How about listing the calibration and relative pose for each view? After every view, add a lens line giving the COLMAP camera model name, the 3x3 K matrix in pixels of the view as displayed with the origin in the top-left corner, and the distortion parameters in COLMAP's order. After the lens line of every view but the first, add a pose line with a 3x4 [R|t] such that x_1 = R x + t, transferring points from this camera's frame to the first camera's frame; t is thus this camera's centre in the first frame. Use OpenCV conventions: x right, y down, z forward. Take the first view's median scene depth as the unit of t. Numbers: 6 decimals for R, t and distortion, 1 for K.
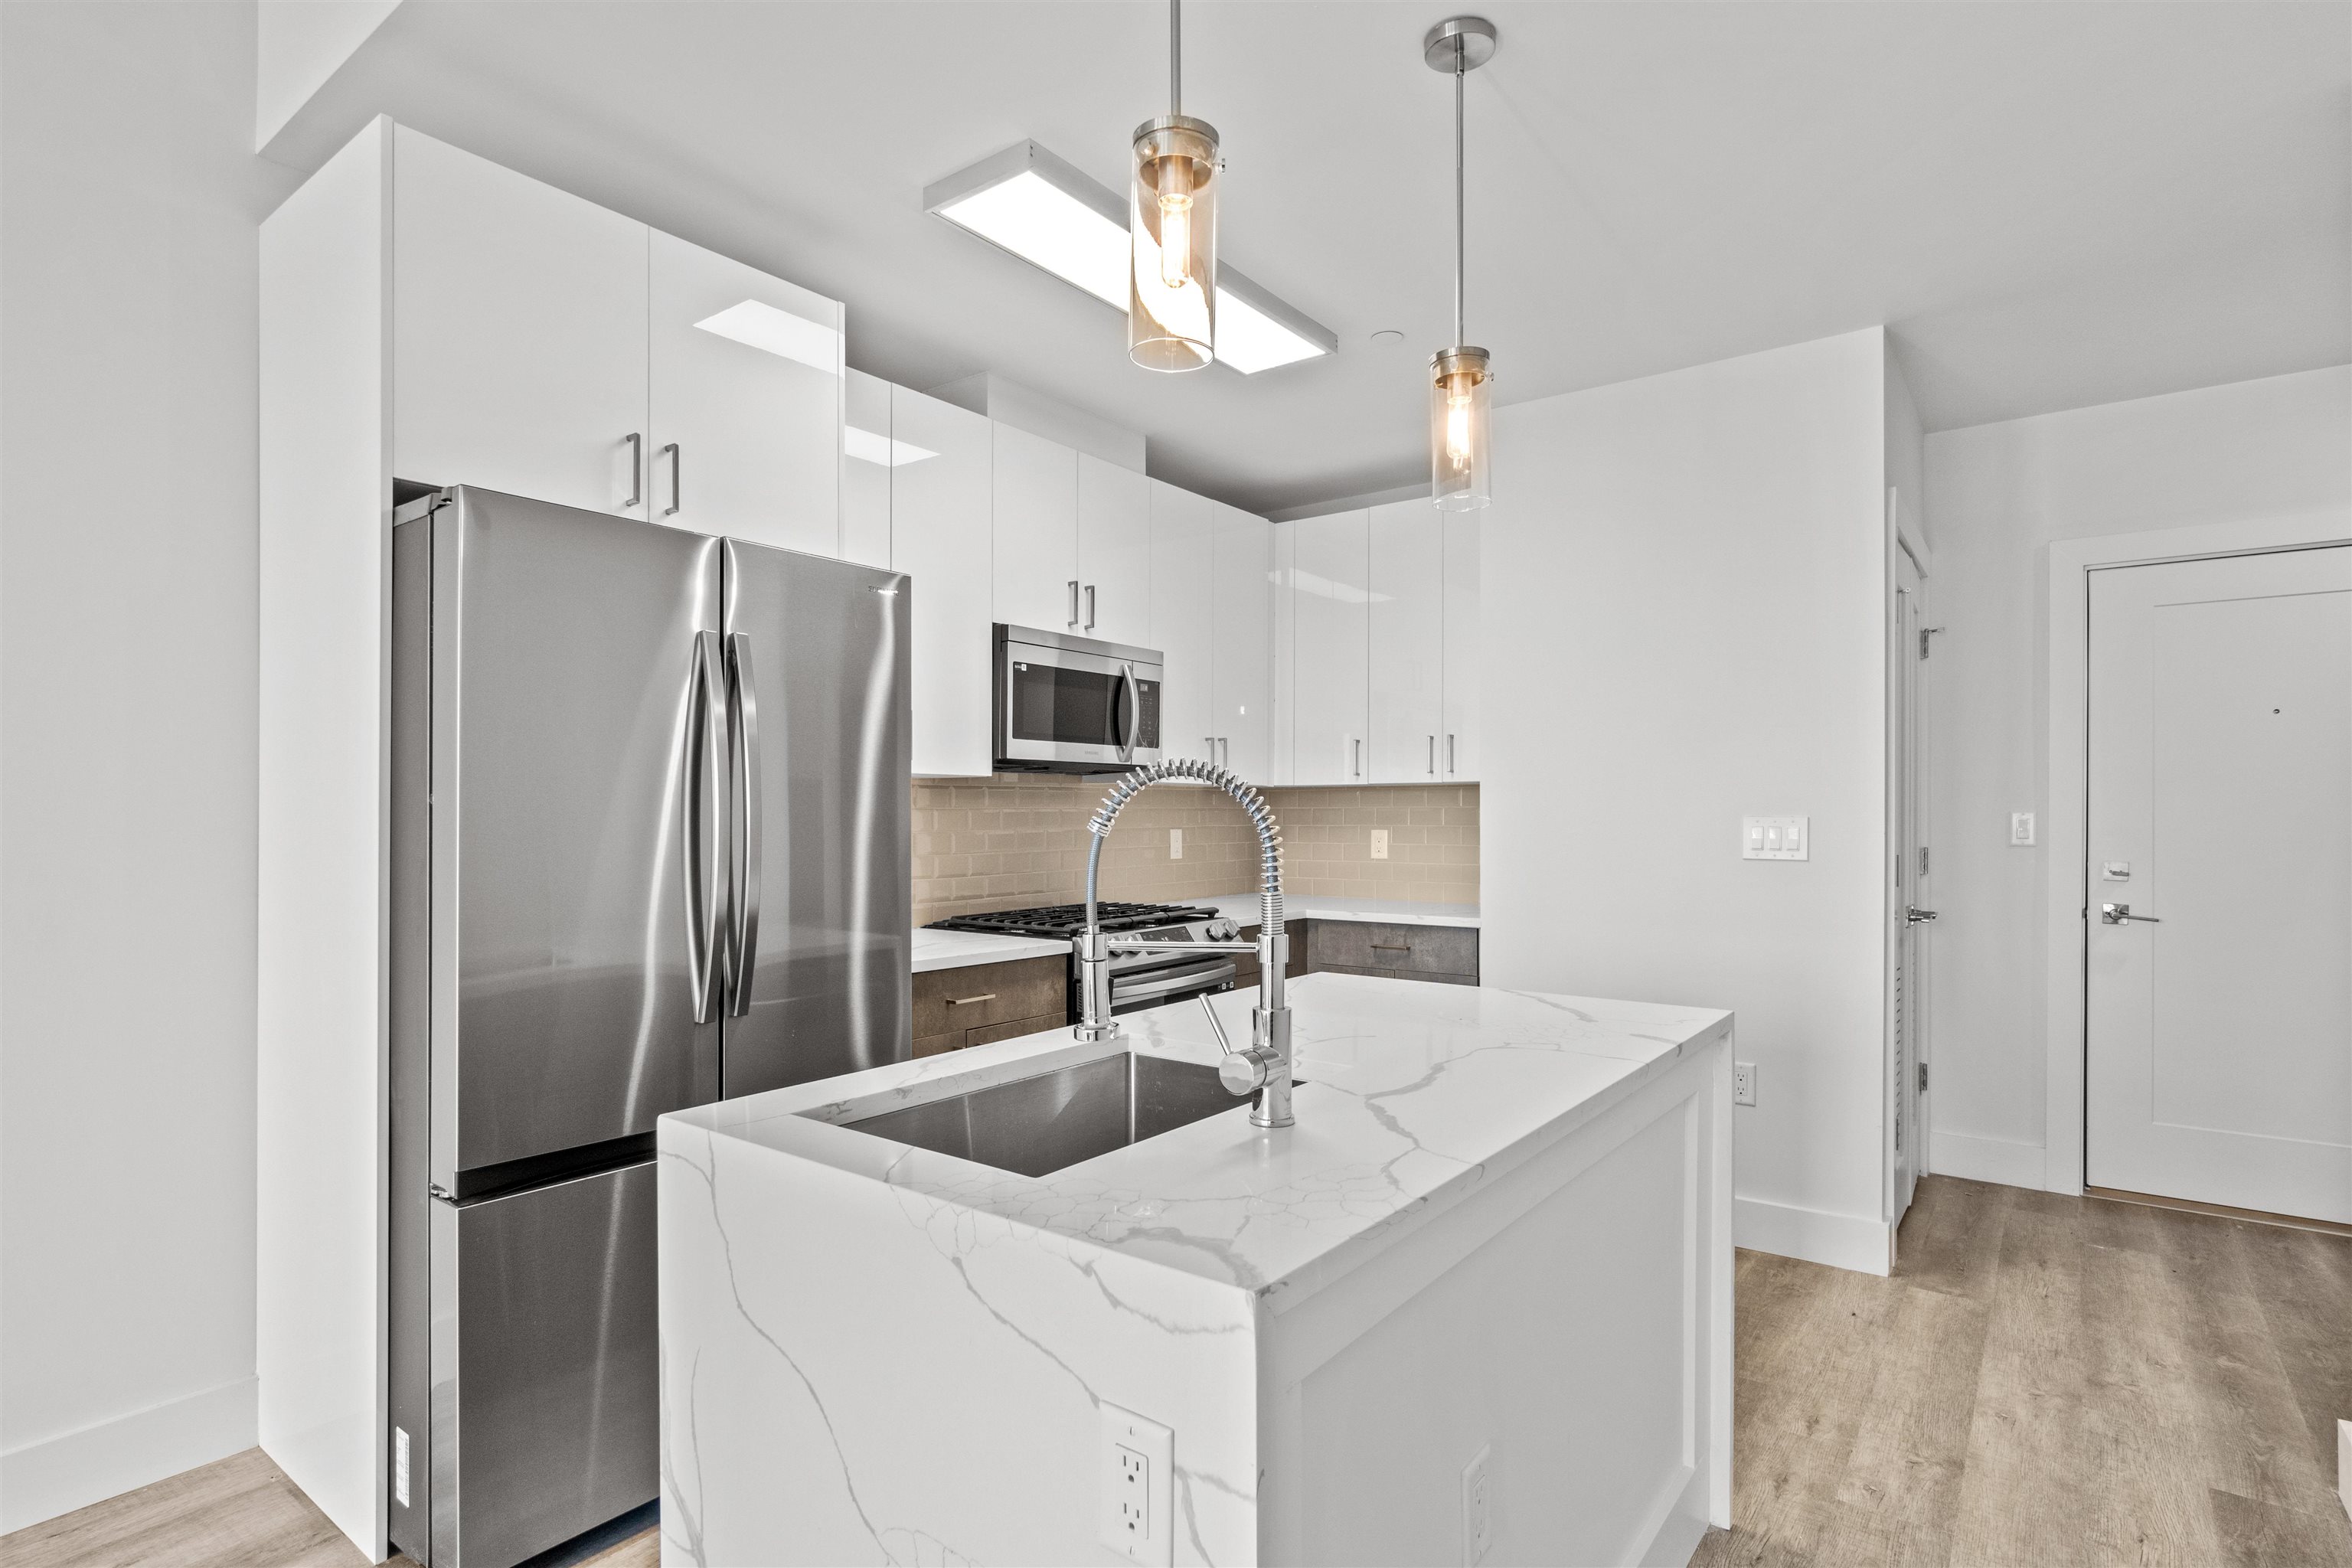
lens RADIAL K [[1172.7, 0, 1170.6], [0, 1172.7, 790.1], [0, 0, 1]] dist [0.001666, 0.000889]
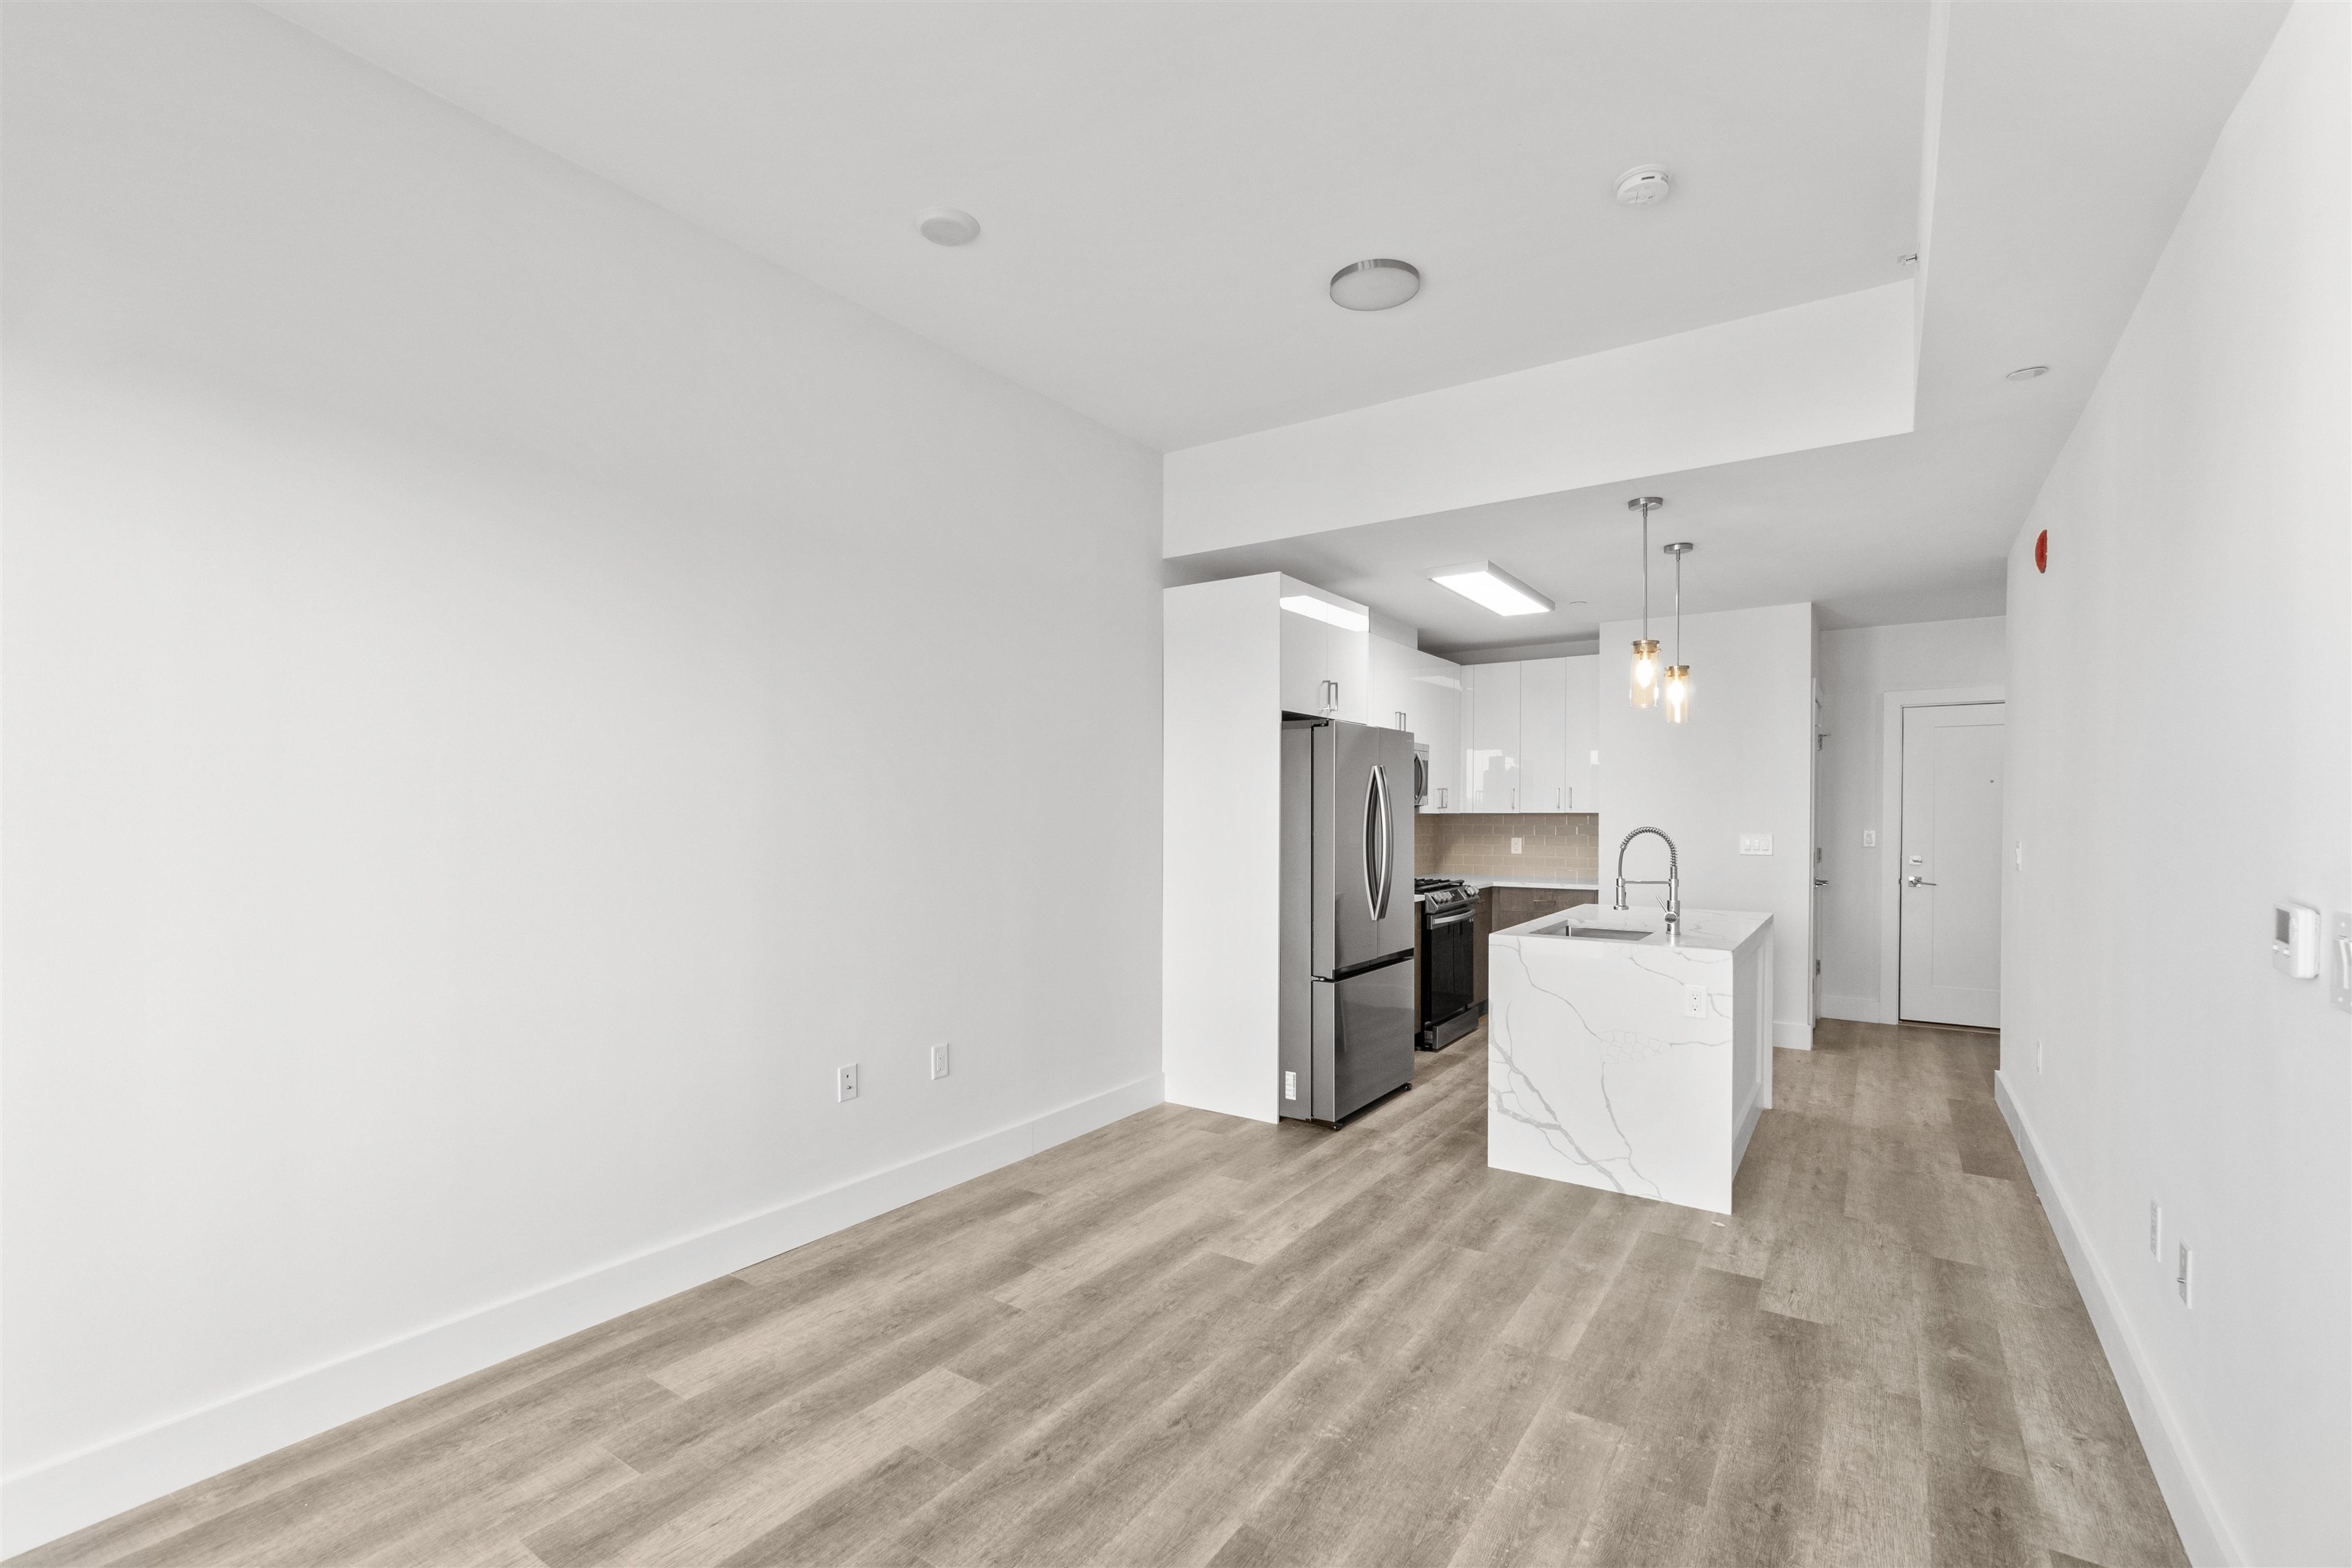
lens RADIAL K [[1023.4, 0, 1177.8], [0, 1023.4, 801.4], [0, 0, 1]] dist [0.000580, 0.001597]
pose [[0.998706, 0.000772, 0.050847, -0.588310], [-0.001264, 0.999953, 0.009649, -0.050717], [-0.050837, -0.009701, 0.998660, -0.739692]]
